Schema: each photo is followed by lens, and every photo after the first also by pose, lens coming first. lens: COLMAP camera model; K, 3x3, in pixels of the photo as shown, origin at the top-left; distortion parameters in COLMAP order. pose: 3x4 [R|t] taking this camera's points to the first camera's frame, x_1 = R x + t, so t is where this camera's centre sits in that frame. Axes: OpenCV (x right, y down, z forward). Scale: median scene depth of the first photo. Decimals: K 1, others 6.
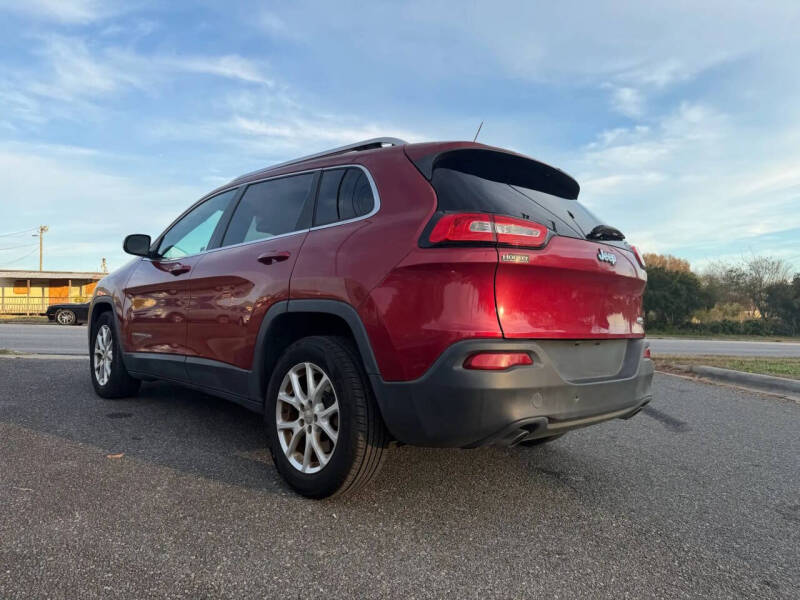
lens RADIAL K [[569.9, 0, 404.2], [0, 569.9, 297.4], [0, 0, 1]] dist [0.017806, -0.029687]
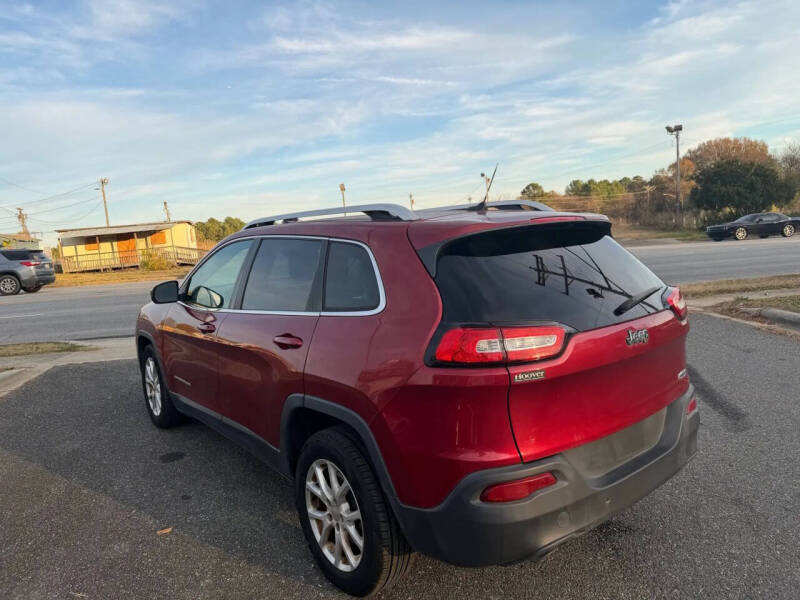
lens RADIAL K [[571.1, 0, 413.6], [0, 571.1, 286.7], [0, 0, 1]] dist [0.027831, -0.042841]
pose [[0.992257, -0.078365, -0.096357, 0.089635], [0.090527, 0.987488, 0.129119, -0.283094], [0.085033, -0.136842, 0.986936, 0.074057]]
